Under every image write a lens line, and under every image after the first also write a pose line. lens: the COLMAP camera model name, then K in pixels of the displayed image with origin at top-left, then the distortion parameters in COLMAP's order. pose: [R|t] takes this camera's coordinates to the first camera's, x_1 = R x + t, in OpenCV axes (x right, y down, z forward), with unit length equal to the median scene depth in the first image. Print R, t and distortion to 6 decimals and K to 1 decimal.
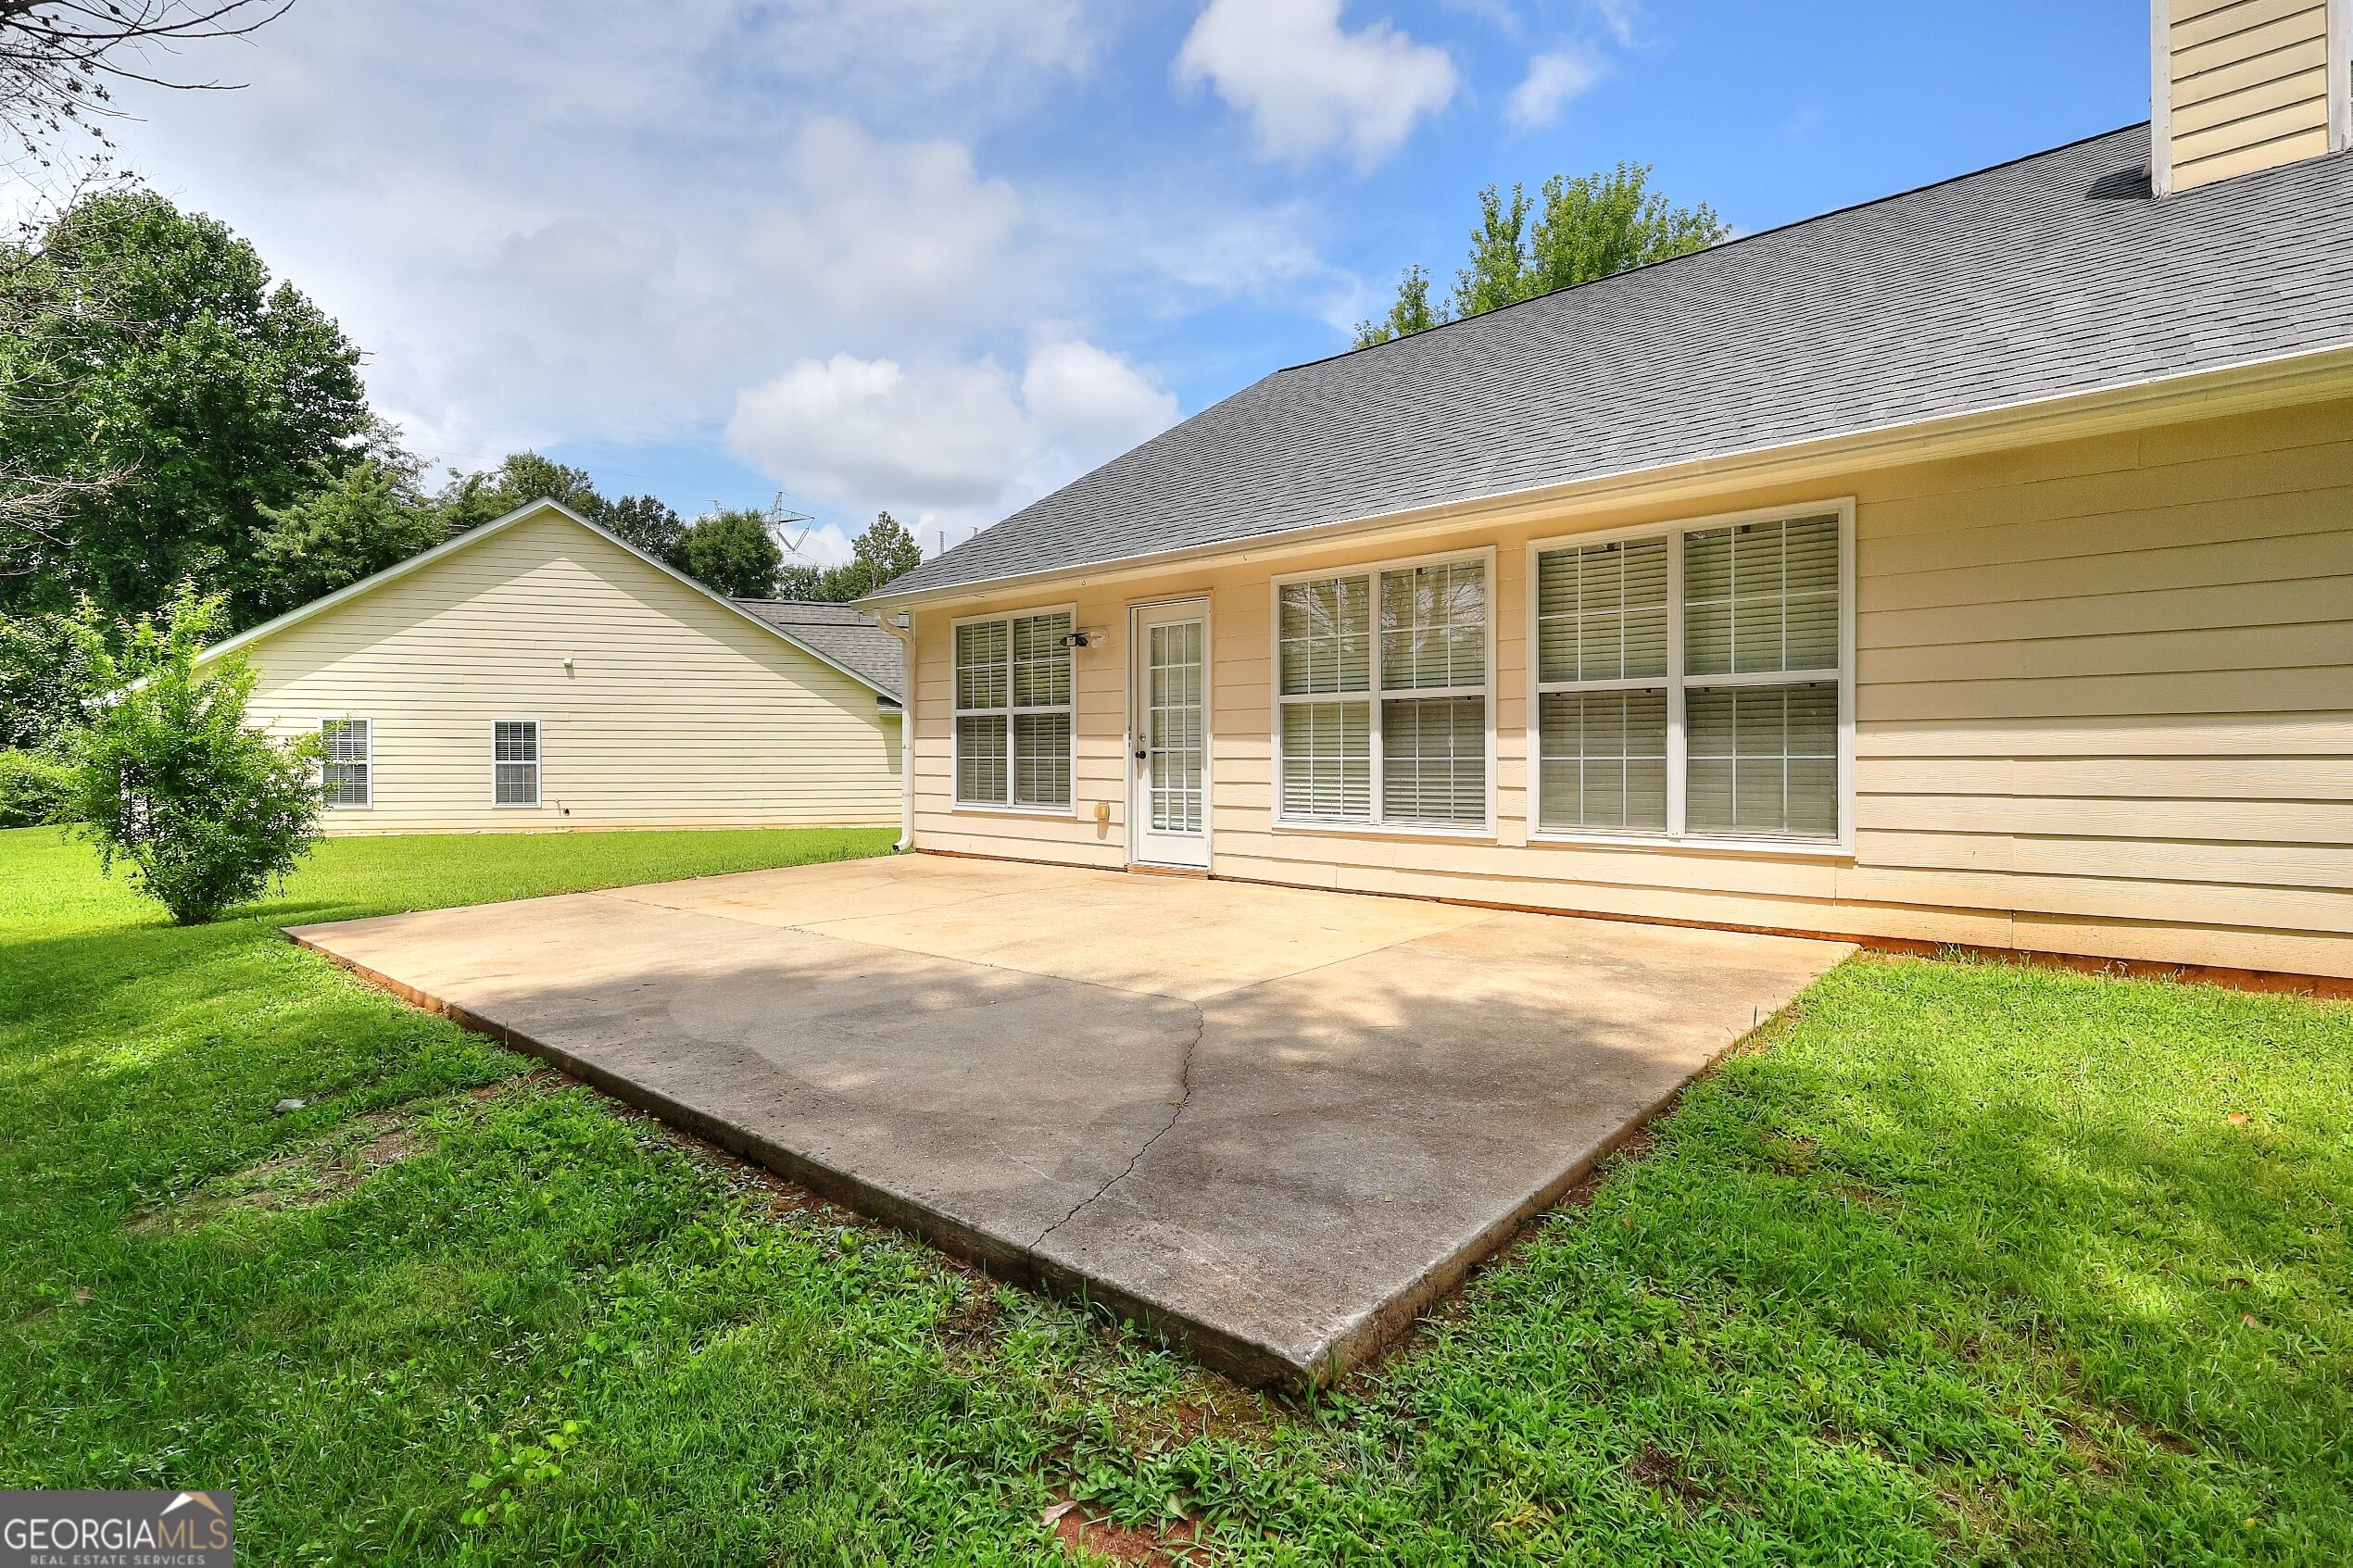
lens RADIAL K [[1090.1, 0, 1178.8], [0, 1090.1, 770.4], [0, 0, 1]] dist [-0.001214, -0.000167]
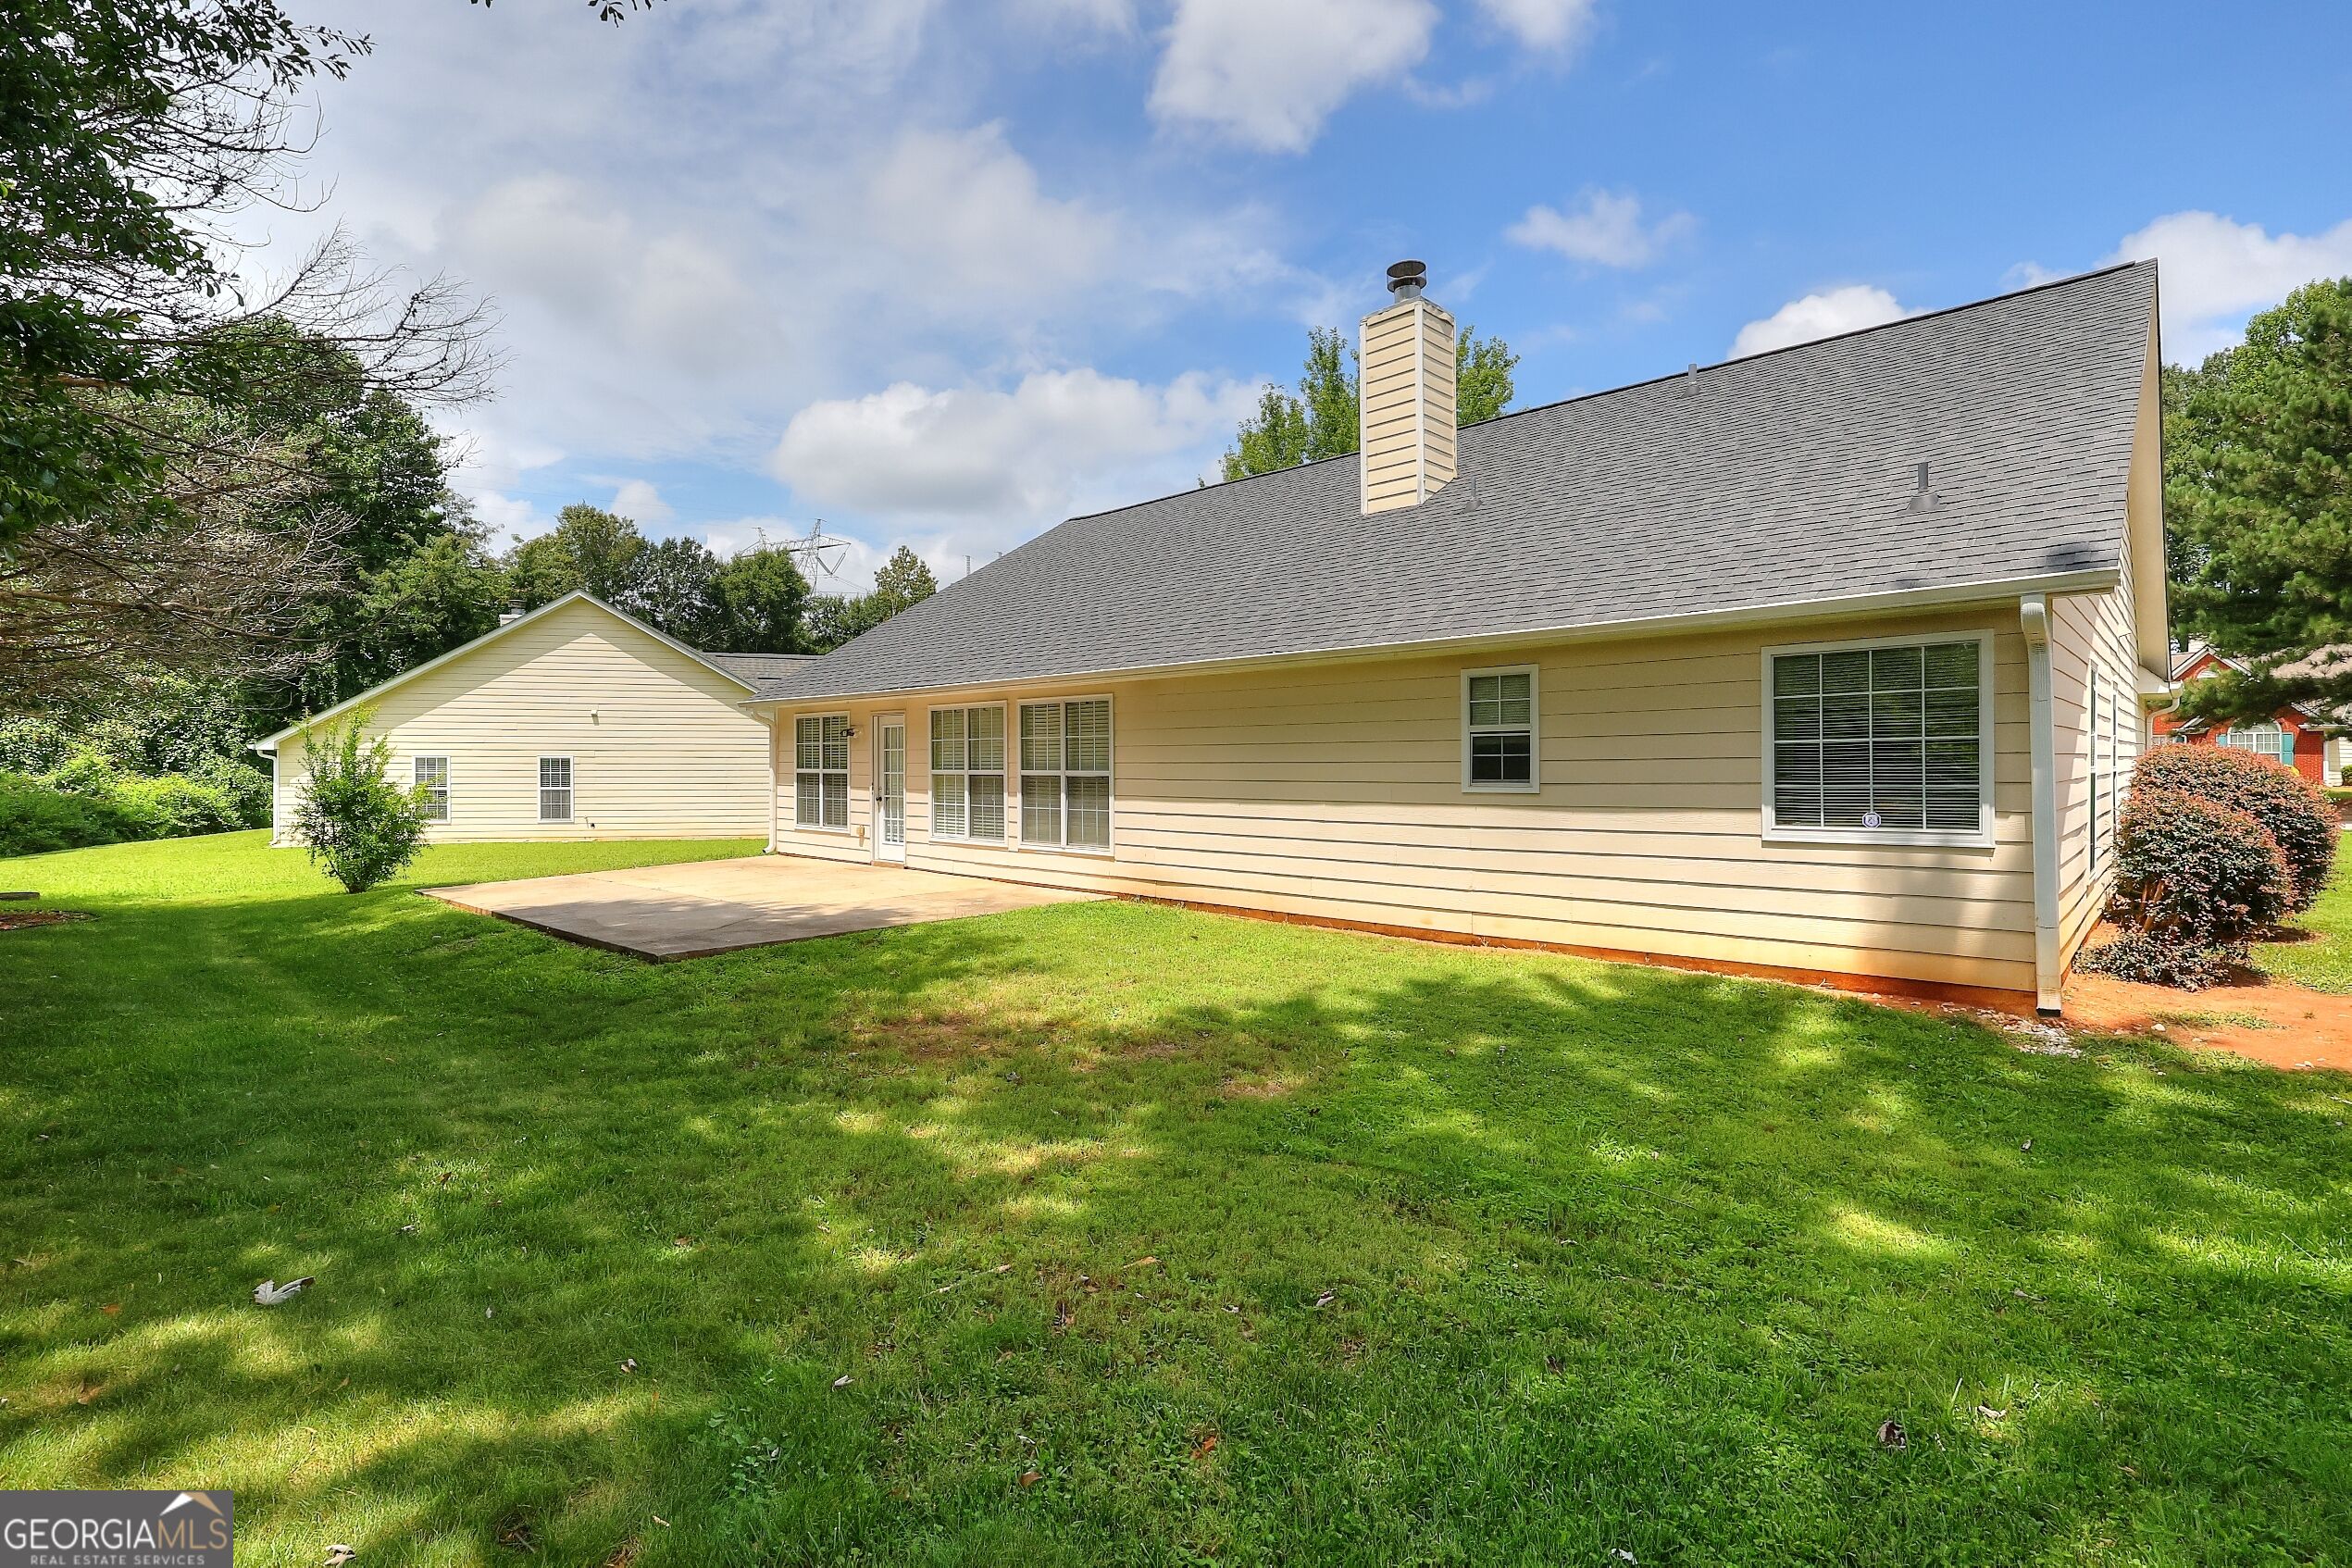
lens RADIAL K [[1089.8, 0, 1178.3], [0, 1089.8, 770.4], [0, 0, 1]] dist [-0.001214, -0.000167]
pose [[0.999032, 0.000544, -0.043982, 0.513151], [-0.000889, 0.999969, -0.007817, -0.046202], [0.043976, 0.007849, 0.999002, -0.723863]]
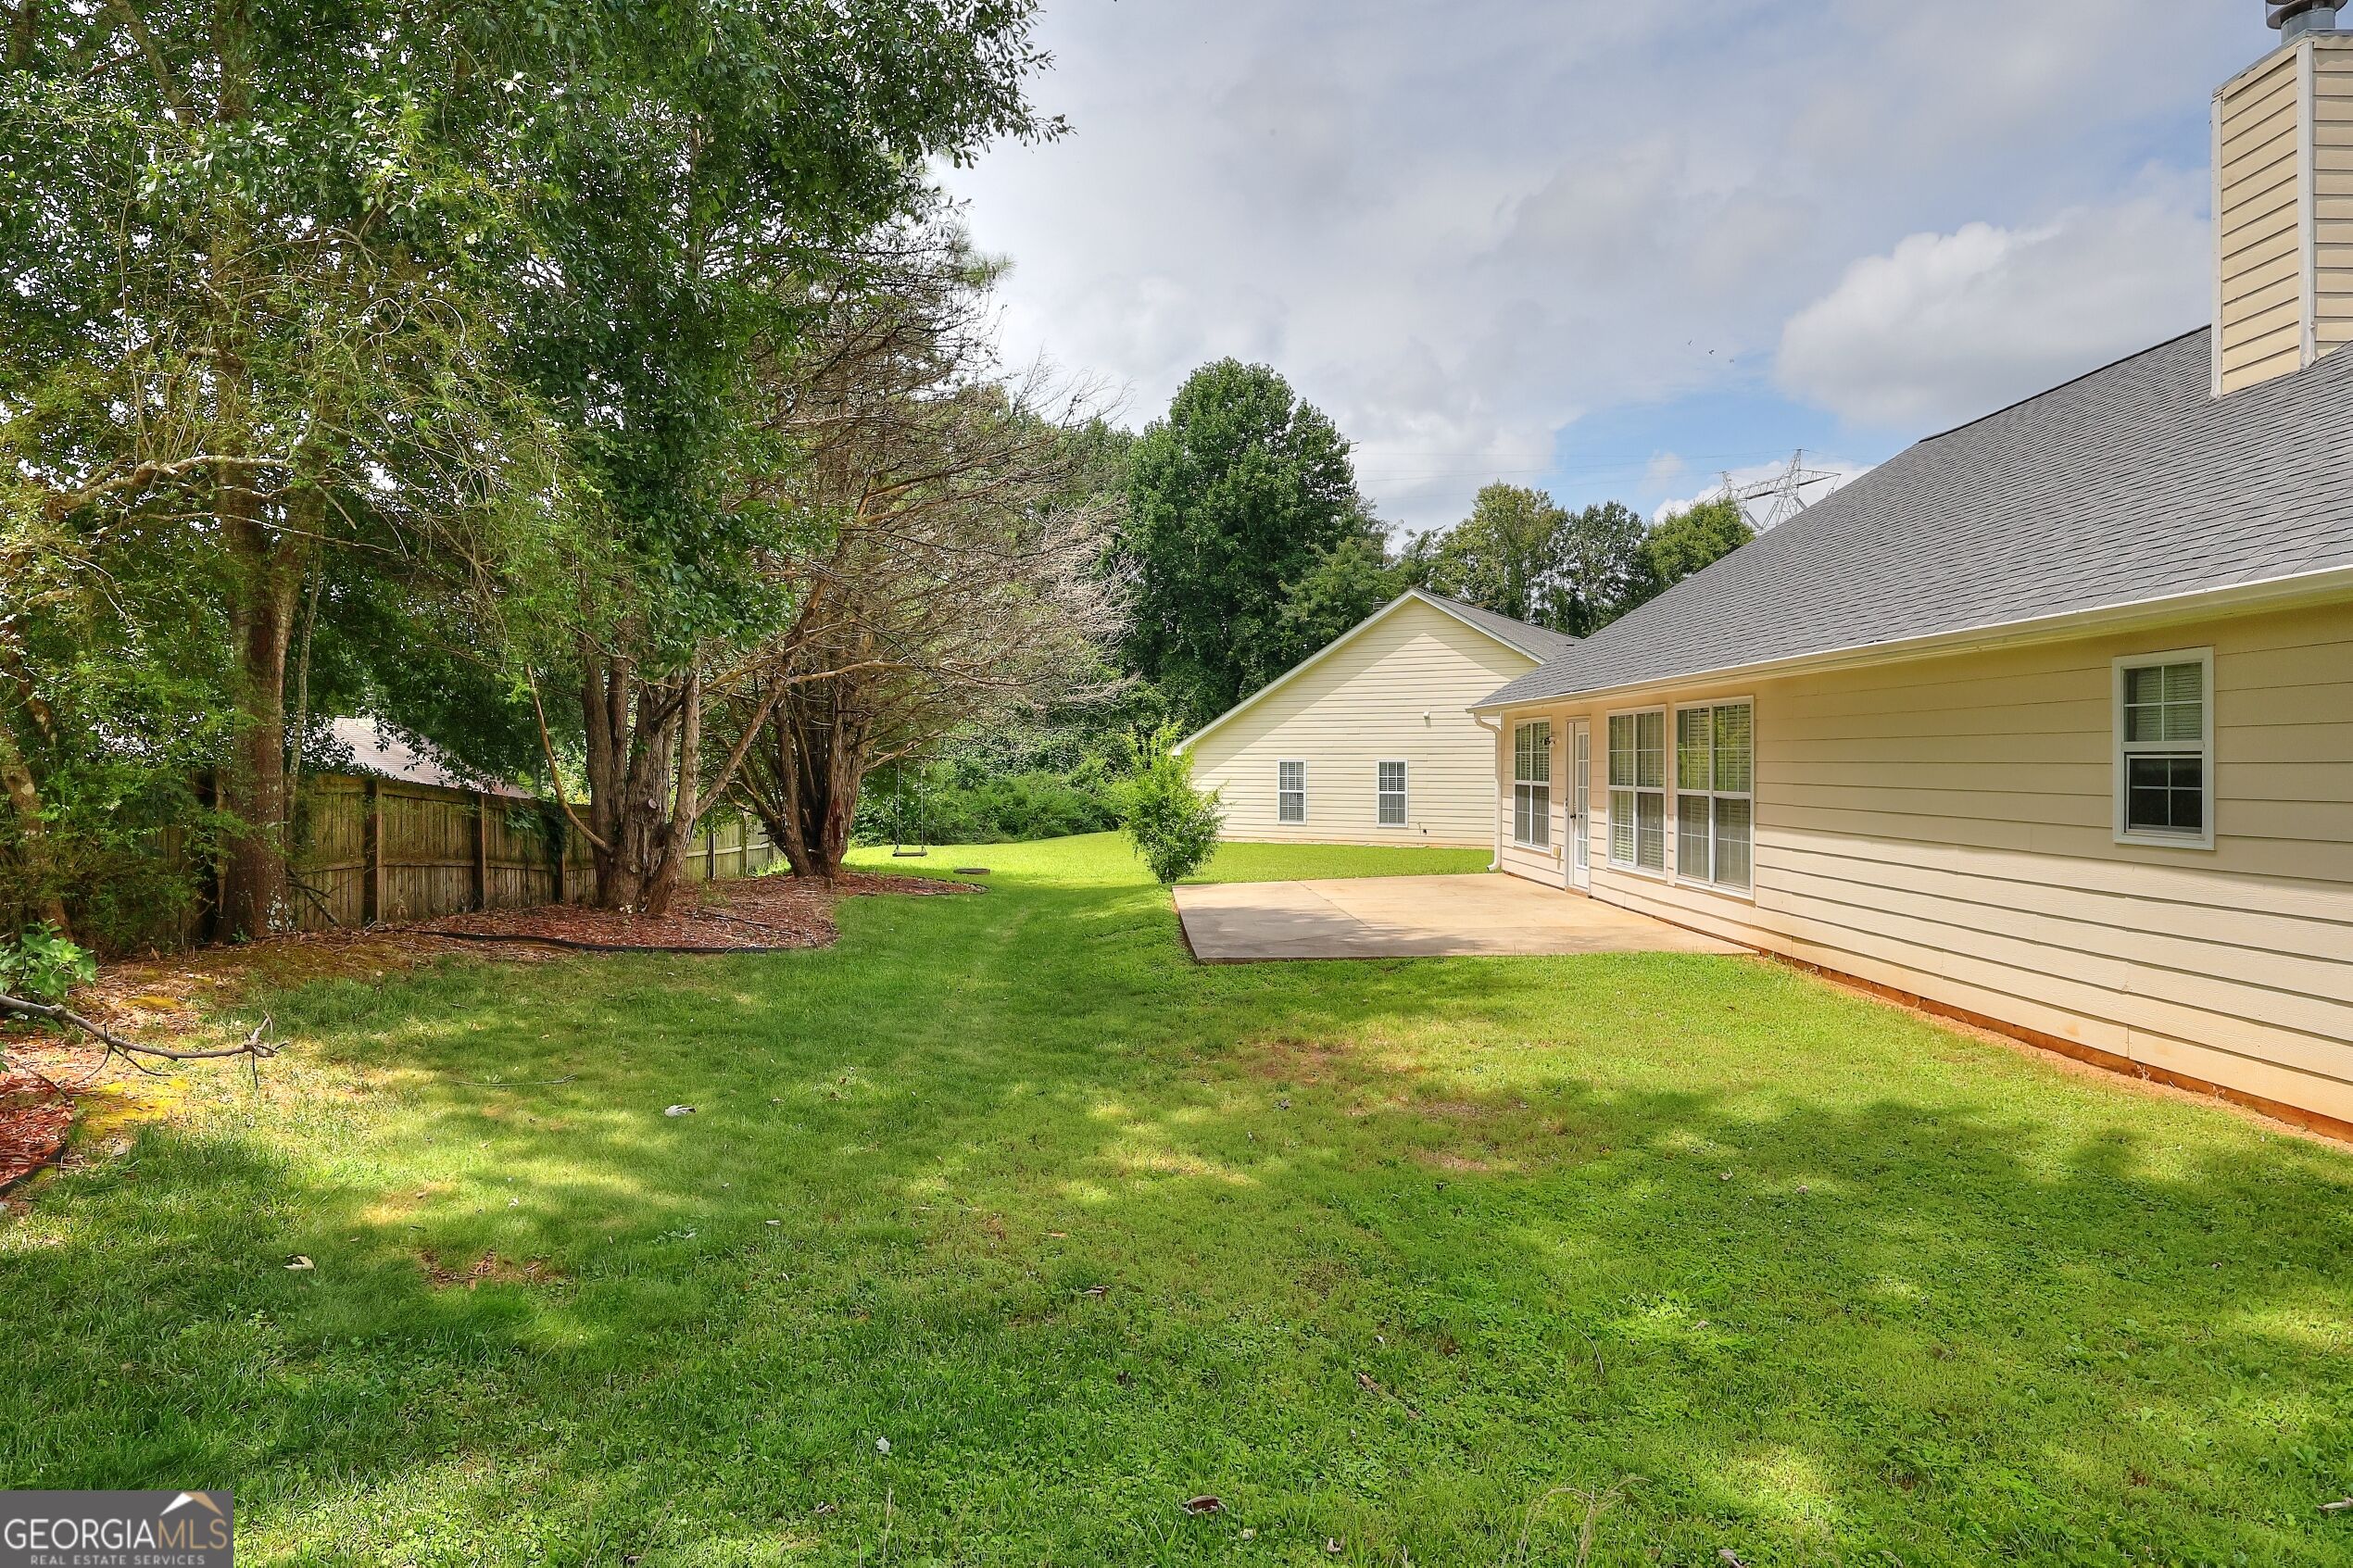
lens RADIAL K [[1318.7, 0, 1176.5], [0, 1318.7, 784.0], [0, 0, 1]] dist [-0.003761, -0.002728]
pose [[0.680329, 0.013024, -0.732791, 0.930998], [-0.008481, 0.999915, 0.009898, -0.072981], [0.732858, -0.000519, 0.680382, -0.675174]]
